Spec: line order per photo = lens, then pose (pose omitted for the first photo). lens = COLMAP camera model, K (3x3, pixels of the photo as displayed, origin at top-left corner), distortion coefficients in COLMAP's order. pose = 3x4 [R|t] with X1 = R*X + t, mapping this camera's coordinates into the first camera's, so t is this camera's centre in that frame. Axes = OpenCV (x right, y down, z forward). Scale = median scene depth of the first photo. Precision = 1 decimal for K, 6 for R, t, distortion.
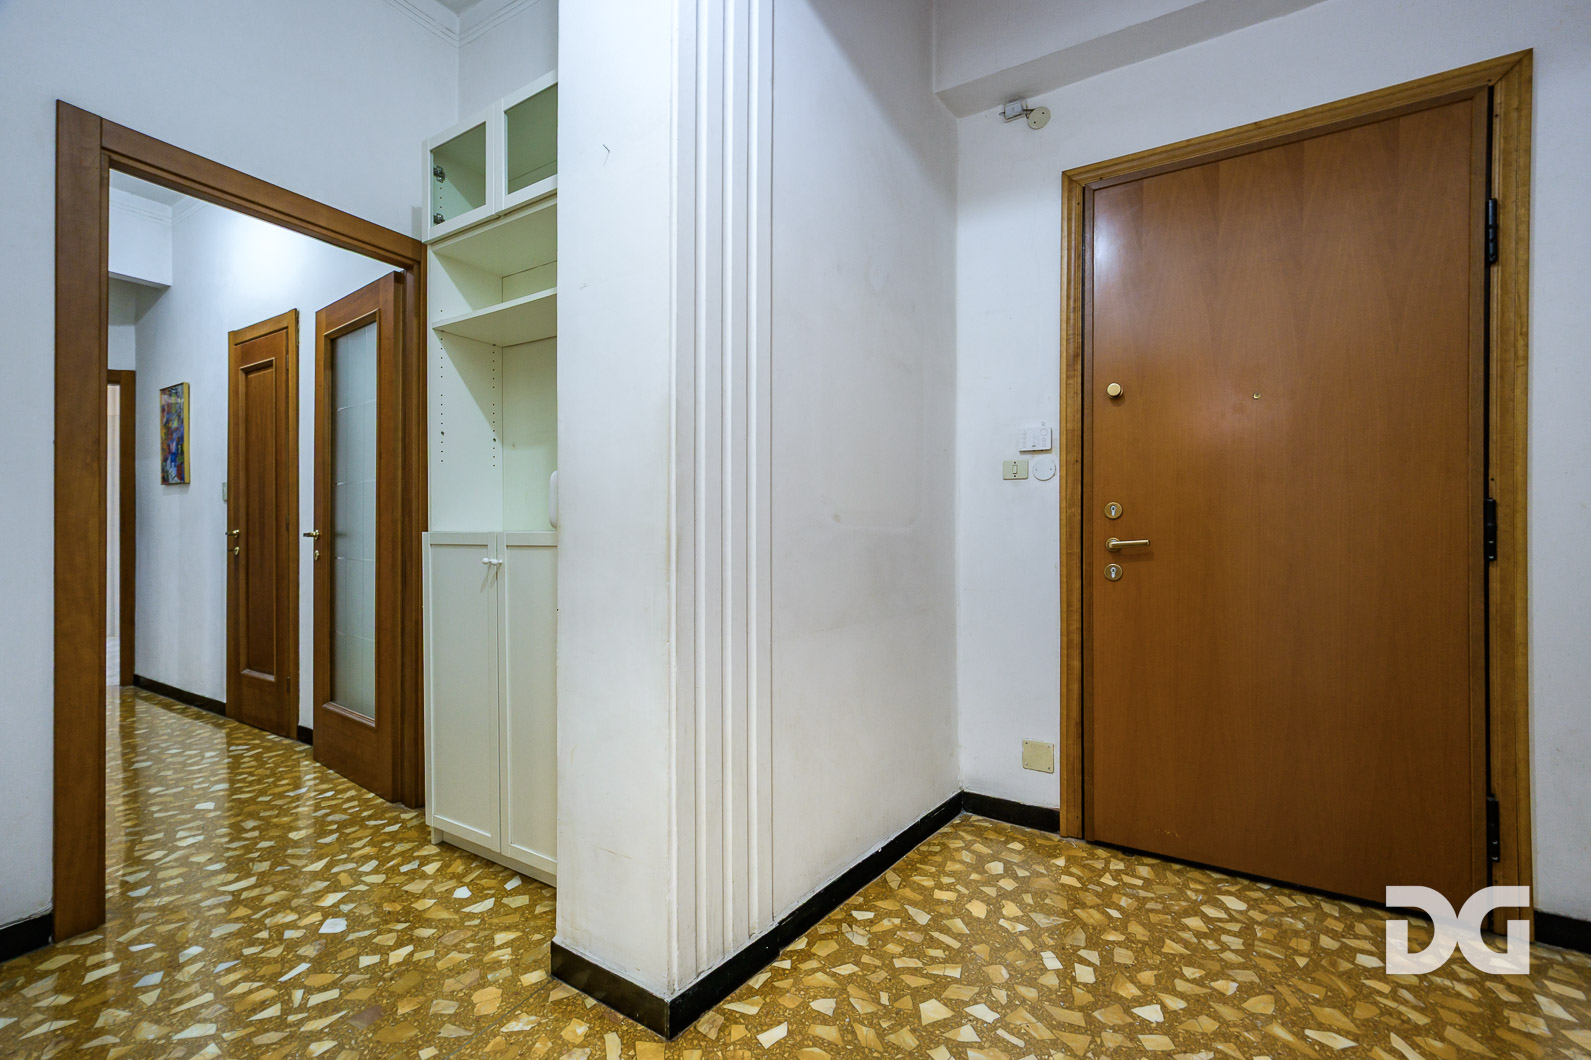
lens RADIAL K [[637.6, 0, 789.3], [0, 637.6, 536.0], [0, 0, 1]] dist [0.000738, 0.000134]
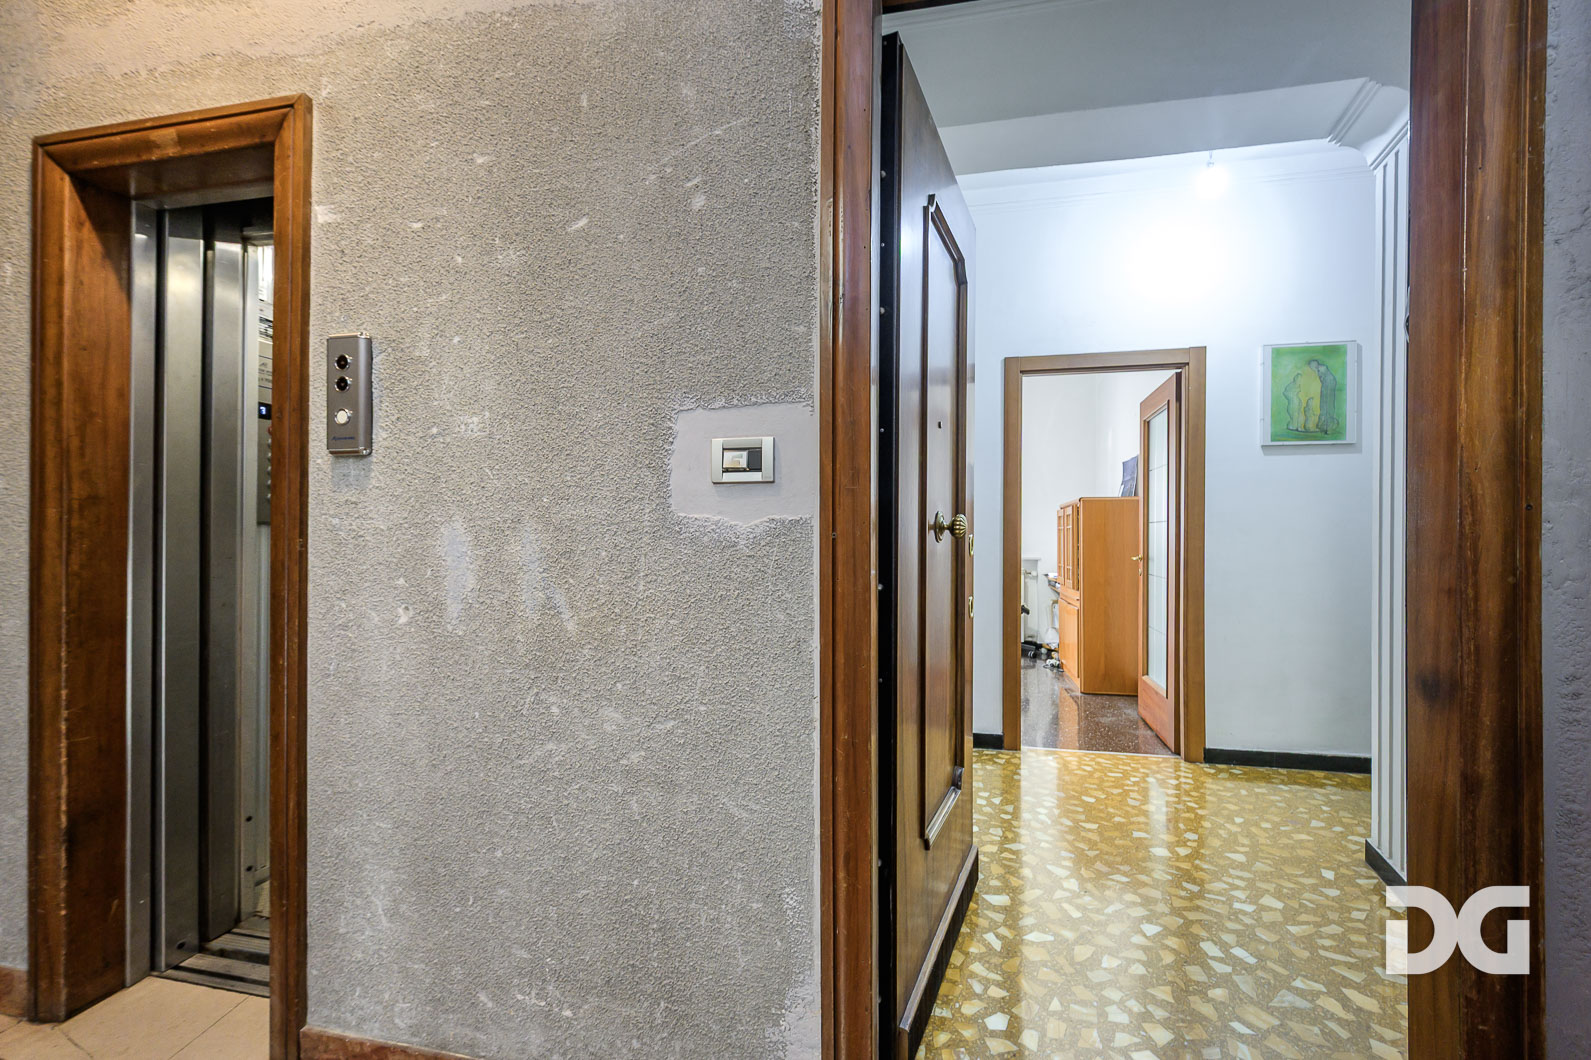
lens RADIAL K [[673.7, 0, 795.5], [0, 673.7, 530.0], [0, 0, 1]] dist [0.000548, -0.000097]
pose [[-0.953020, -0.006465, -0.302839, 1.557506], [-0.007721, 0.999966, 0.002950, -0.074750], [0.302809, 0.005149, -0.953037, 1.932438]]
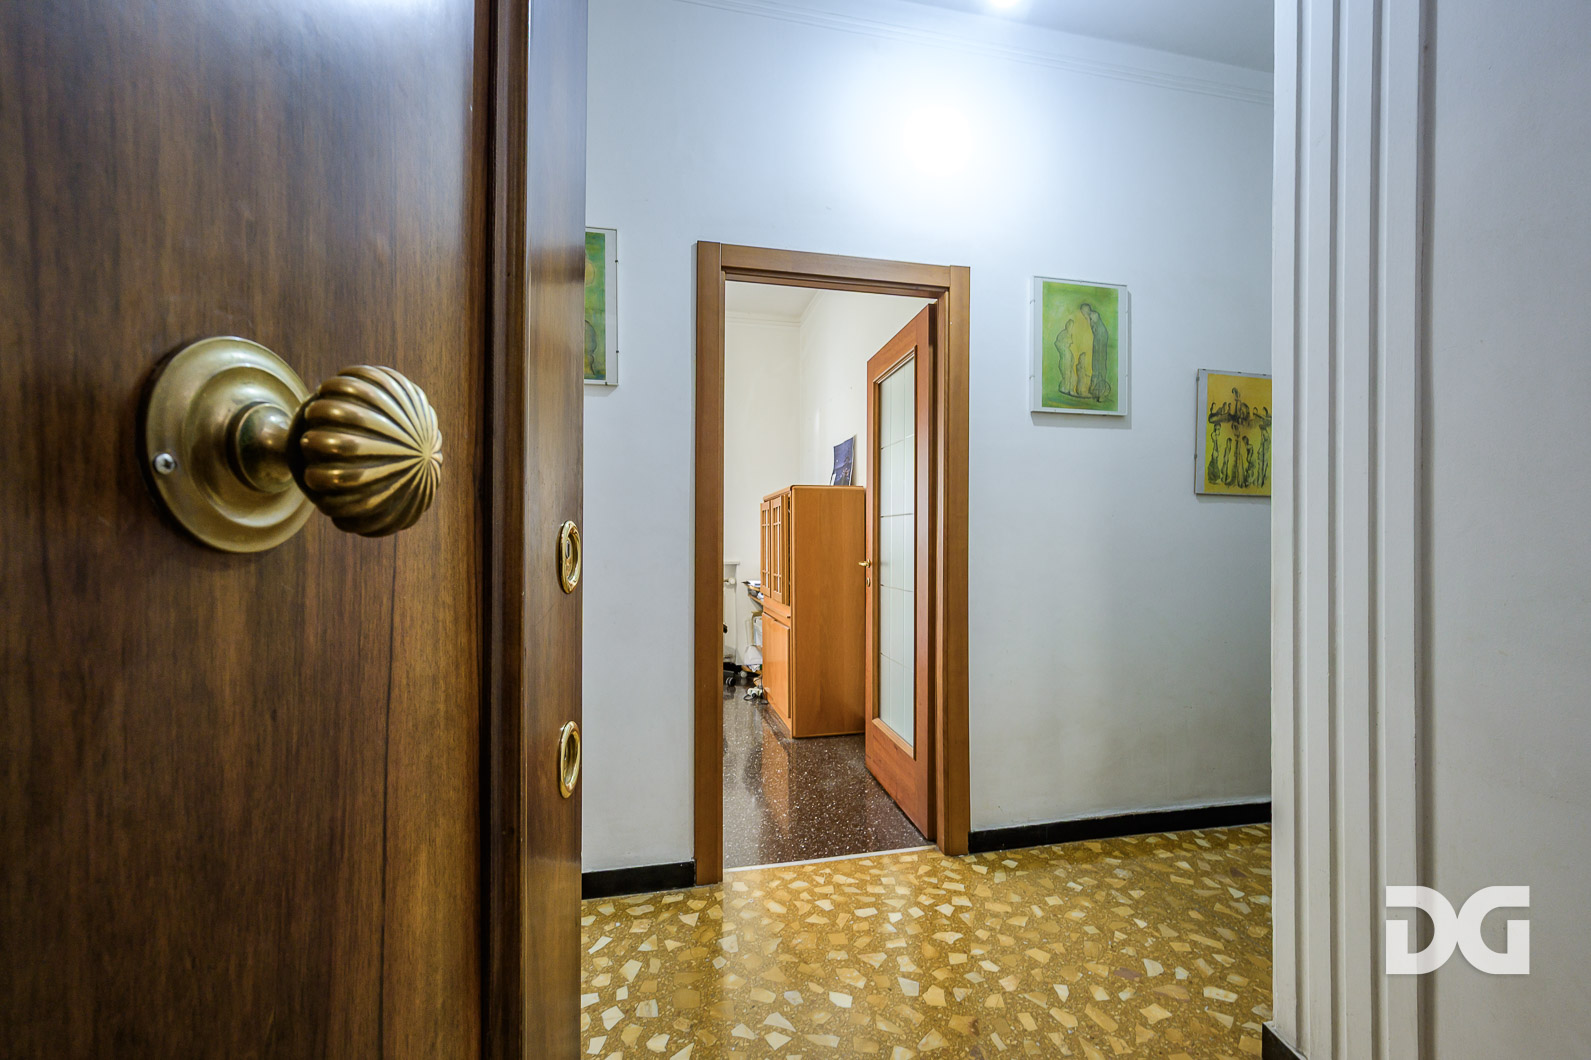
lens RADIAL K [[673.7, 0, 795.5], [0, 673.7, 530.0], [0, 0, 1]] dist [0.000548, -0.000097]
pose [[-0.729834, -0.007555, -0.683582, 0.977352], [-0.008906, 0.999959, -0.001544, -0.061002], [0.683566, 0.004961, -0.729872, 1.101419]]
